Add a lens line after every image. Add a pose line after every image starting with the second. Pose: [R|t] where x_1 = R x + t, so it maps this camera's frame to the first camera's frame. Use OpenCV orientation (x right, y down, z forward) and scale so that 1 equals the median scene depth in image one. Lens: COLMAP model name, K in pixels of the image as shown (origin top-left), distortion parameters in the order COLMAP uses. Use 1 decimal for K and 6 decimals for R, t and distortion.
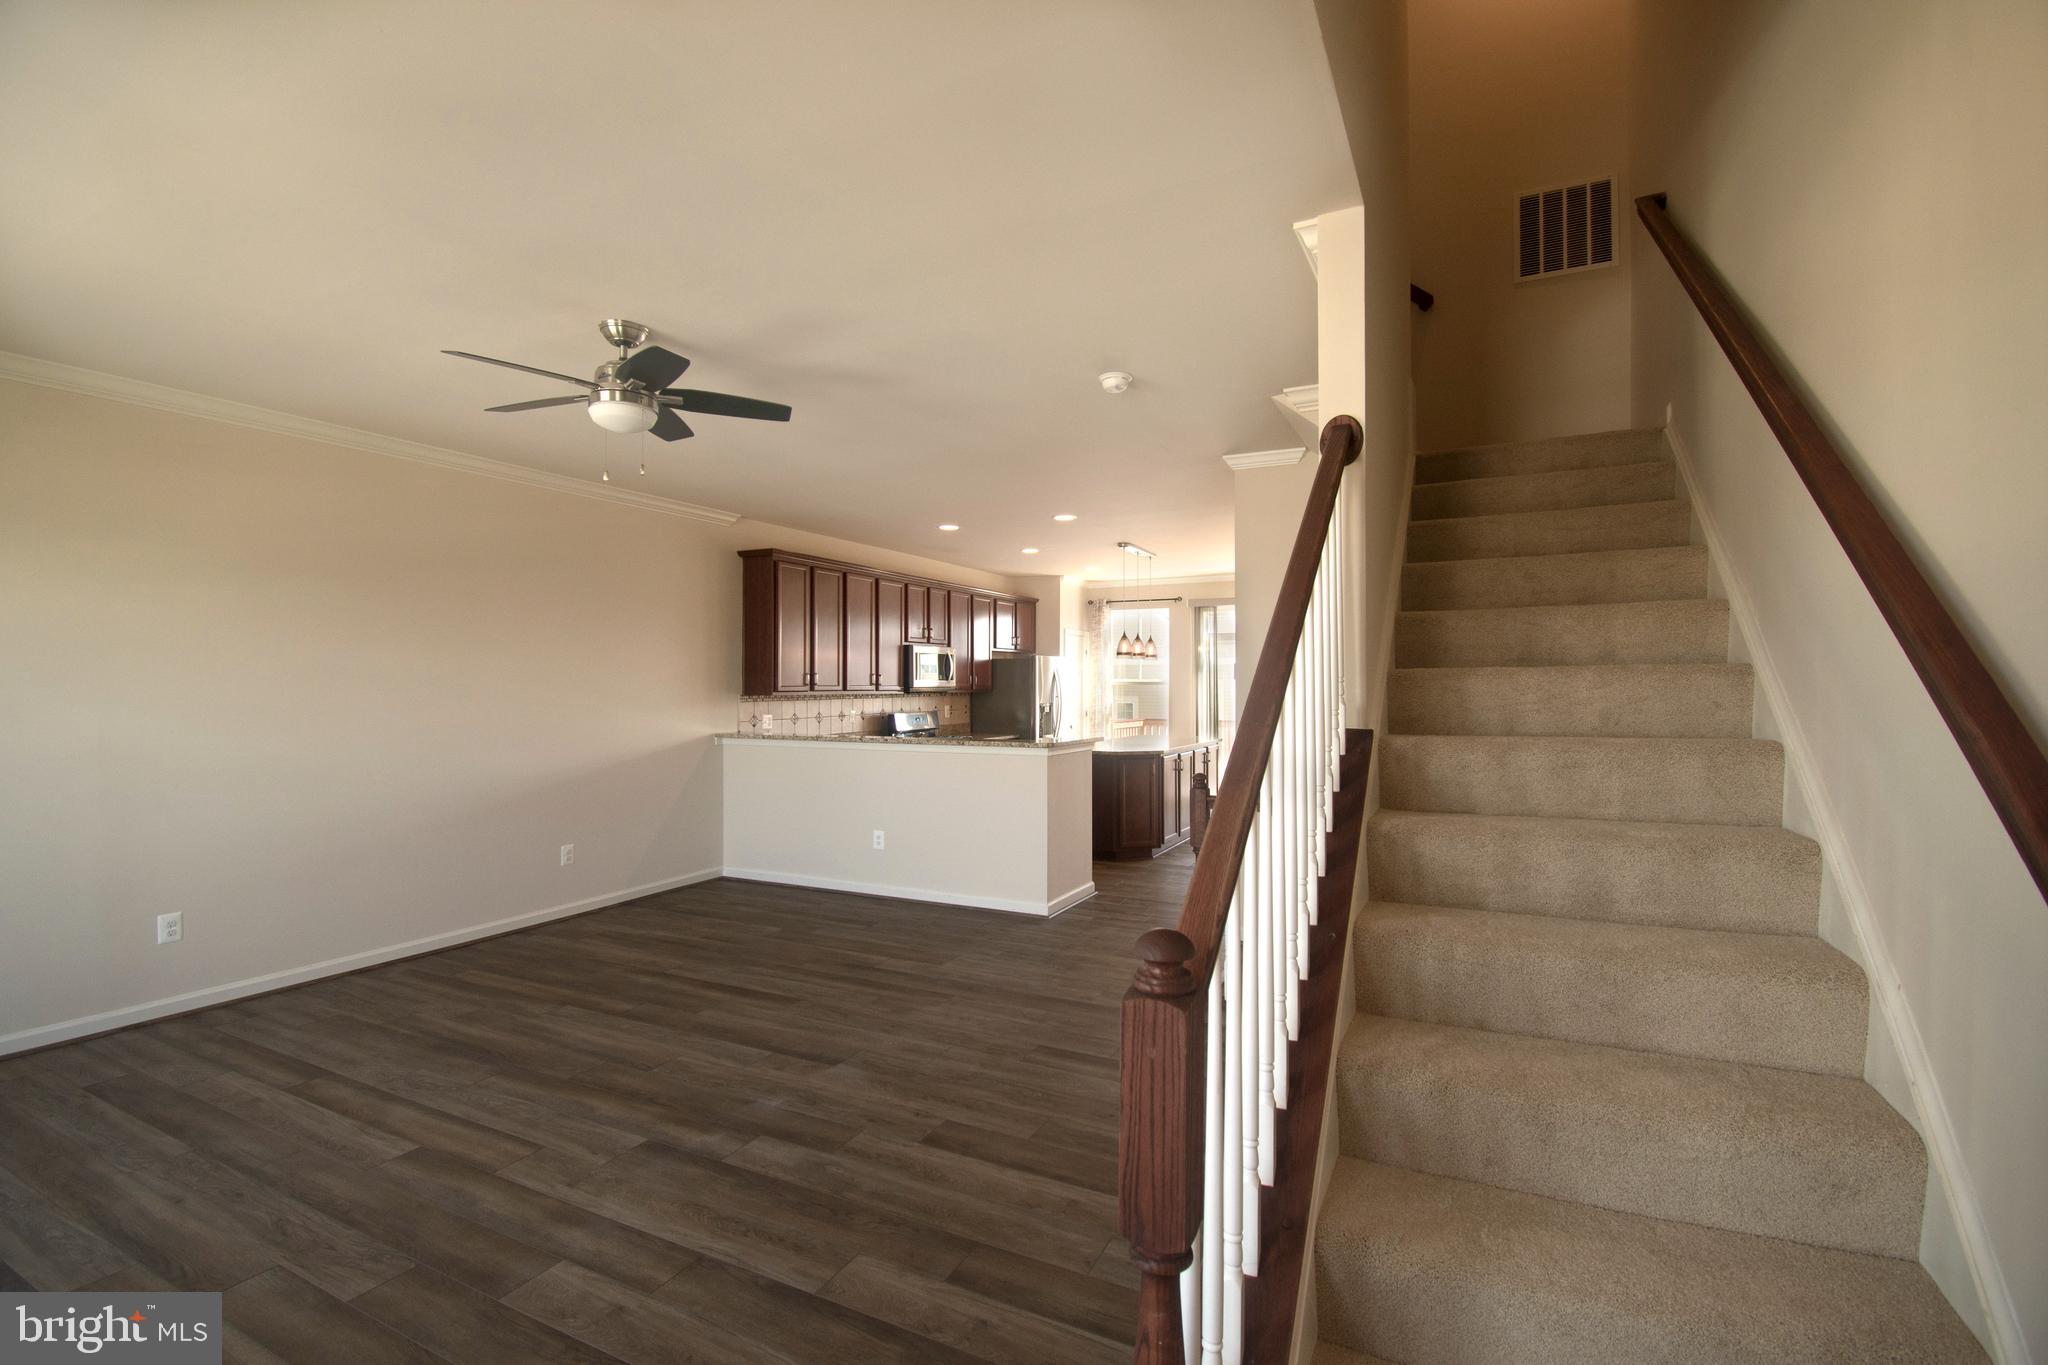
lens RADIAL K [[904.6, 0, 1033.3], [0, 904.6, 673.7], [0, 0, 1]] dist [0.003017, -0.015936]
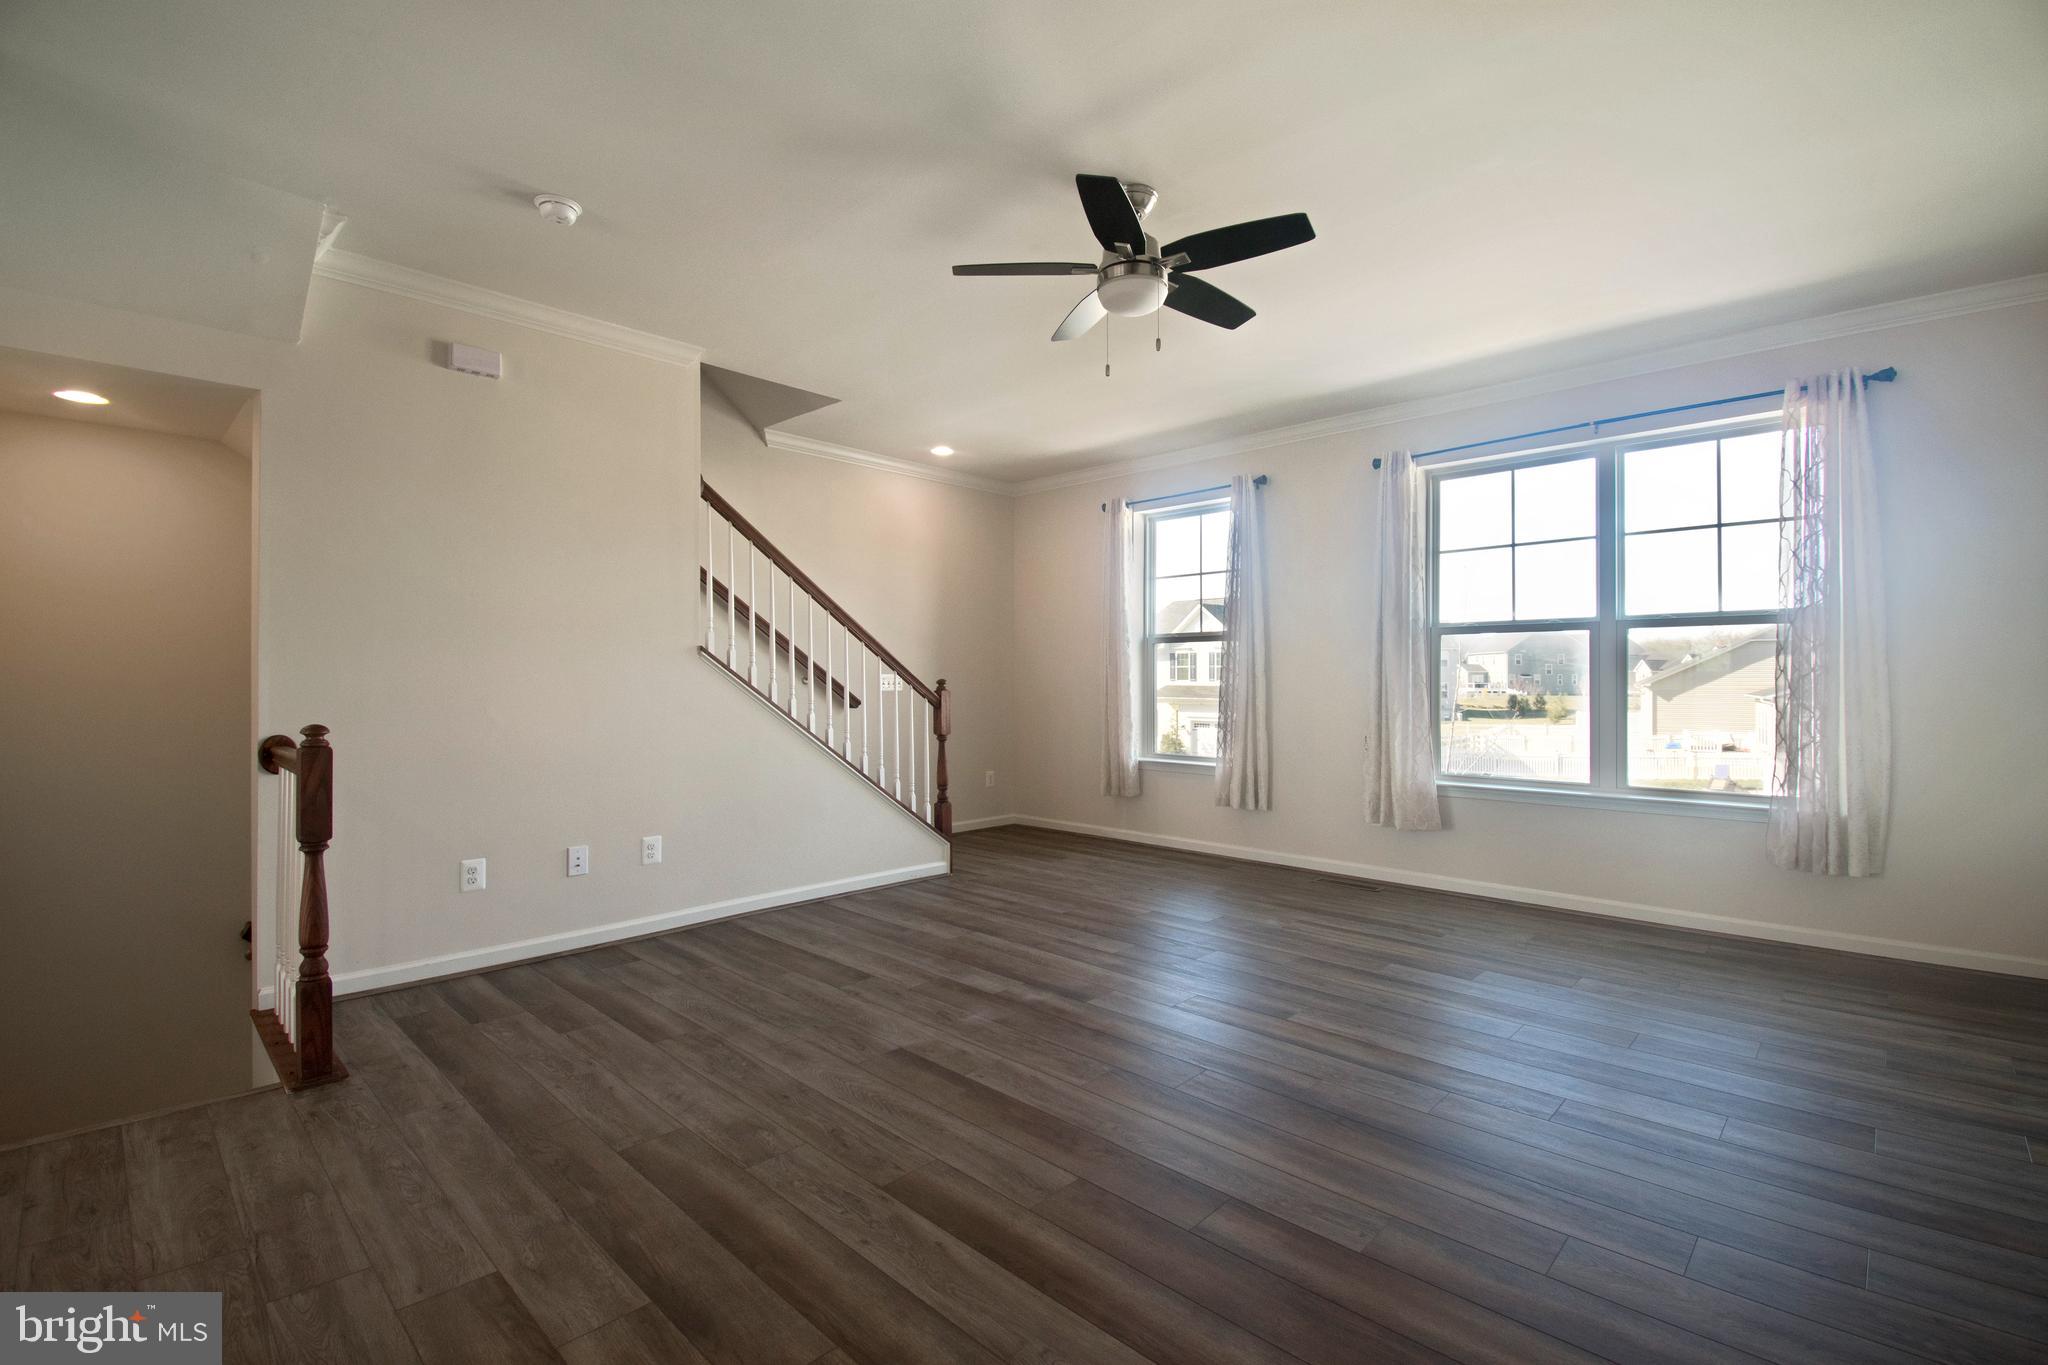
lens RADIAL K [[904.6, 0, 1033.3], [0, 904.6, 673.7], [0, 0, 1]] dist [0.003017, -0.015936]
pose [[-0.954200, 0.004349, 0.299137, -0.678926], [-0.001466, 0.999814, -0.019211, 0.118860], [-0.299165, -0.018770, -0.954017, 2.036008]]
